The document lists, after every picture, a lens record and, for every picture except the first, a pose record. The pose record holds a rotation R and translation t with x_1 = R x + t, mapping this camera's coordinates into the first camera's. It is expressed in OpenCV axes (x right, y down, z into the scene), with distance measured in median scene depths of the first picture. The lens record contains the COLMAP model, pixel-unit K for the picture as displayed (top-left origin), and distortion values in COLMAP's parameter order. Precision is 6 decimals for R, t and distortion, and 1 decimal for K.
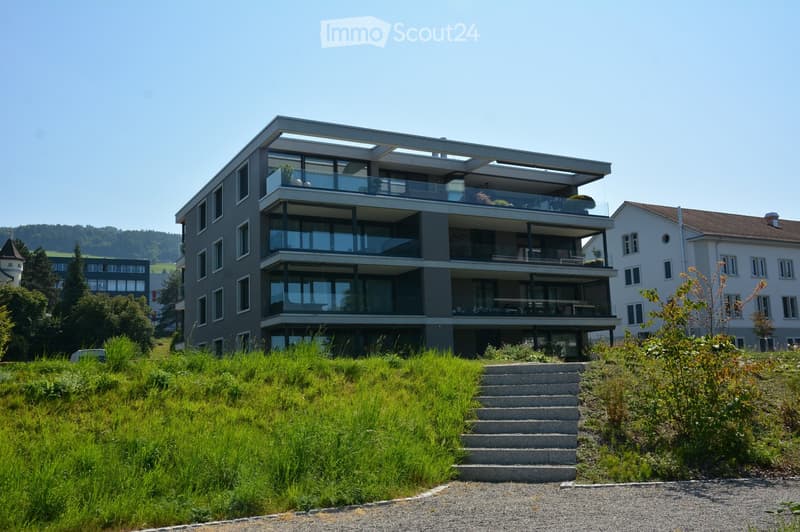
lens RADIAL K [[702.9, 0, 400.6], [0, 702.9, 281.7], [0, 0, 1]] dist [-0.056357, 0.129284]
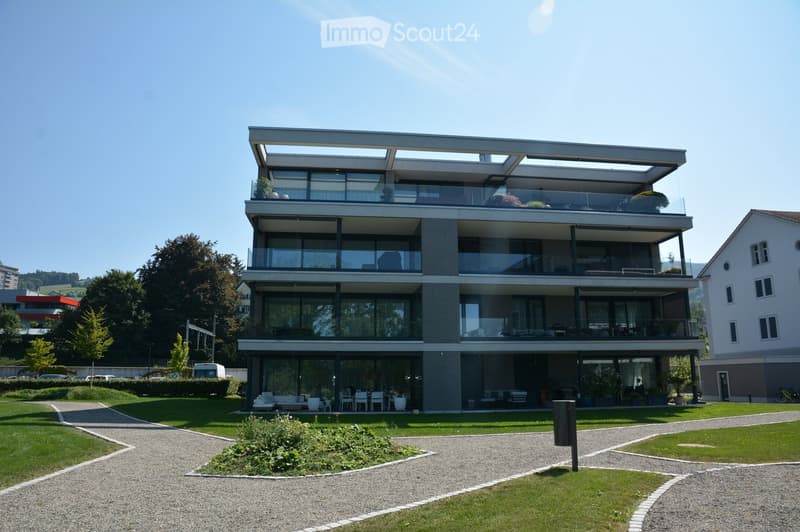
lens RADIAL K [[544.4, 0, 397.8], [0, 544.4, 280.5], [0, 0, 1]] dist [-0.126875, 0.076107]
pose [[0.940674, -0.036313, -0.337362, 0.188822], [0.023065, 0.998800, -0.043196, 0.002838], [0.338526, 0.032852, 0.940383, 0.313894]]
